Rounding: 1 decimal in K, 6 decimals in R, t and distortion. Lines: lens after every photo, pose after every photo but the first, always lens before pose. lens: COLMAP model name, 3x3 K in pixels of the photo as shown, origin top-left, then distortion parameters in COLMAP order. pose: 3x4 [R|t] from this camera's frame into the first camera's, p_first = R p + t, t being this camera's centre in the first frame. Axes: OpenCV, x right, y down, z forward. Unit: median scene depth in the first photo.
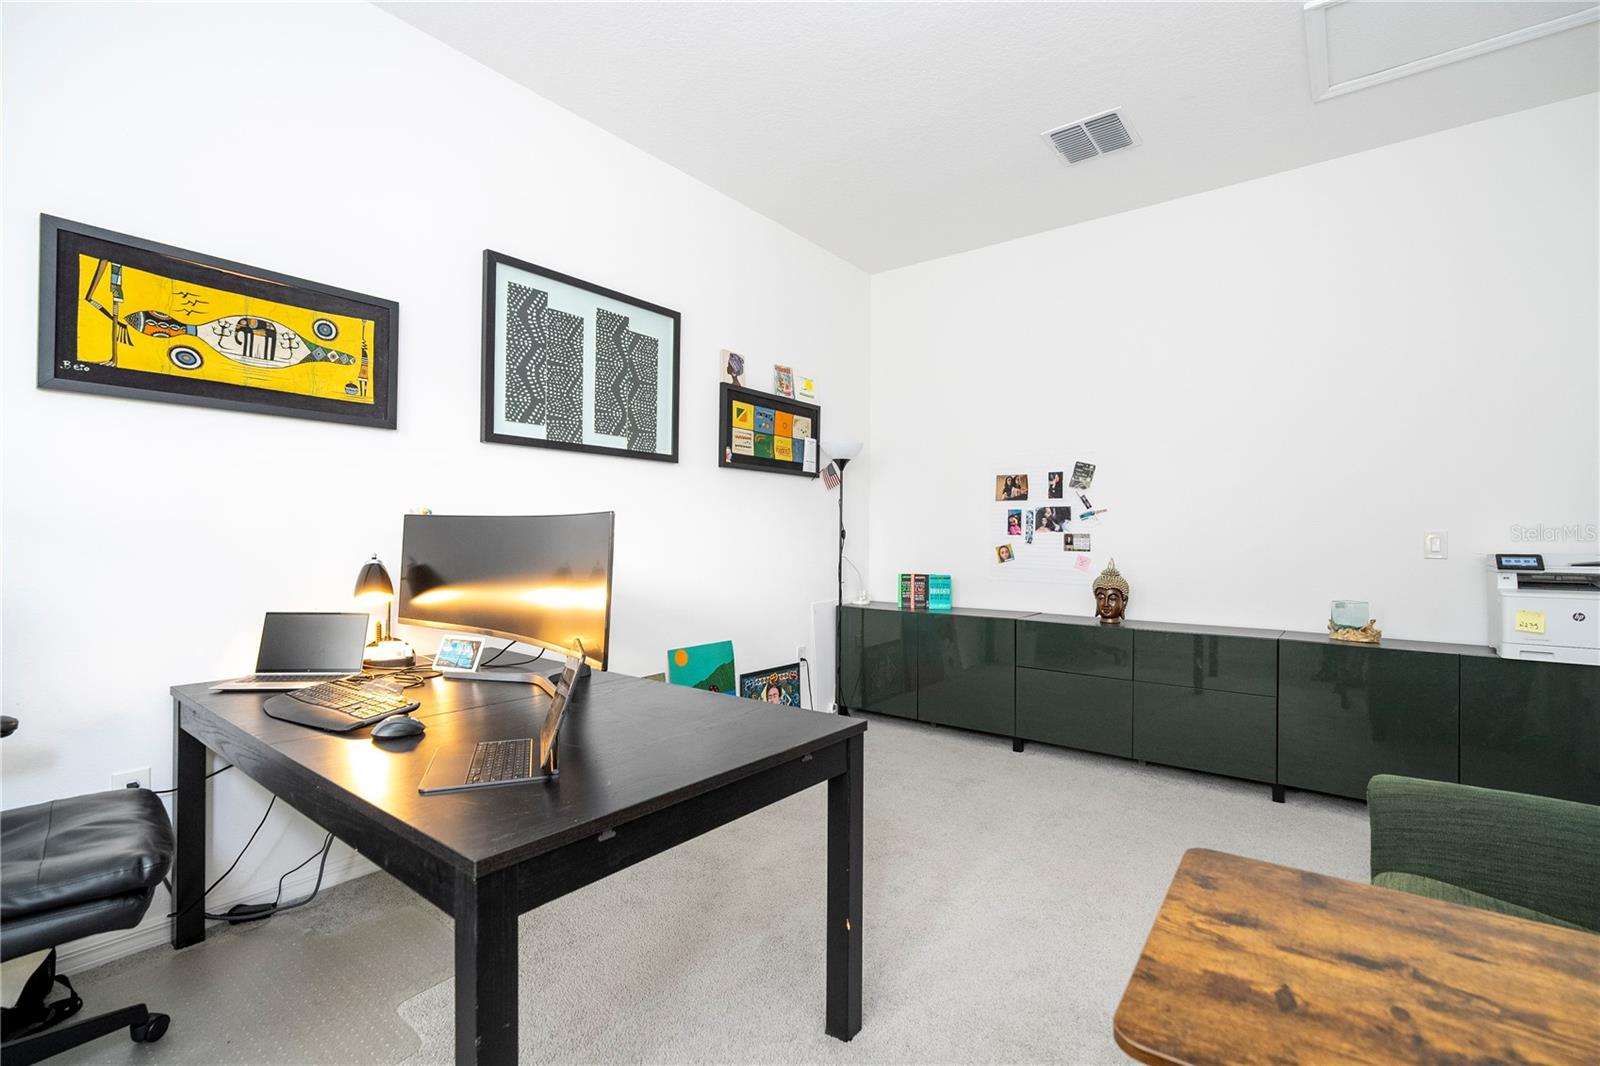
lens RADIAL K [[722.1, 0, 800.0], [0, 722.1, 532.6], [0, 0, 1]] dist [-0.005818, 0.001911]
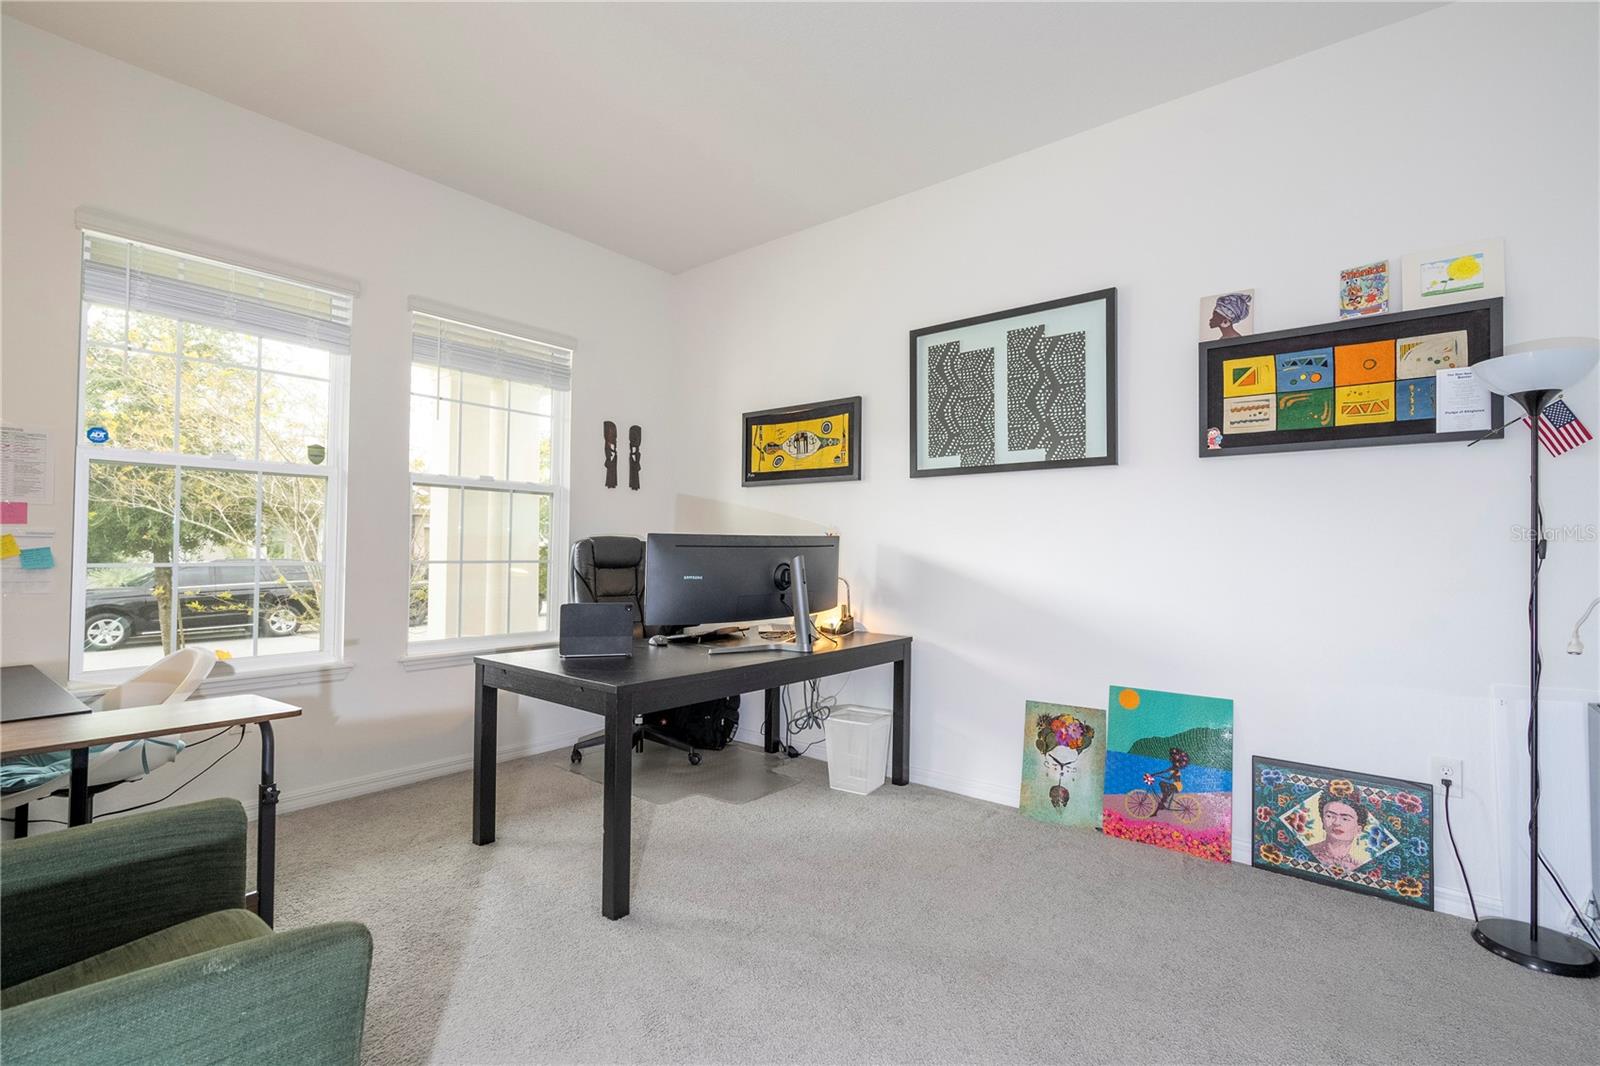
lens RADIAL K [[722.1, 0, 804.2], [0, 722.1, 529.4], [0, 0, 1]] dist [-0.005818, 0.001911]
pose [[-0.023826, -0.031400, -0.999223, 0.728958], [-0.001165, 0.999507, -0.031381, 0.006867], [0.999715, 0.000417, -0.023851, 0.704341]]
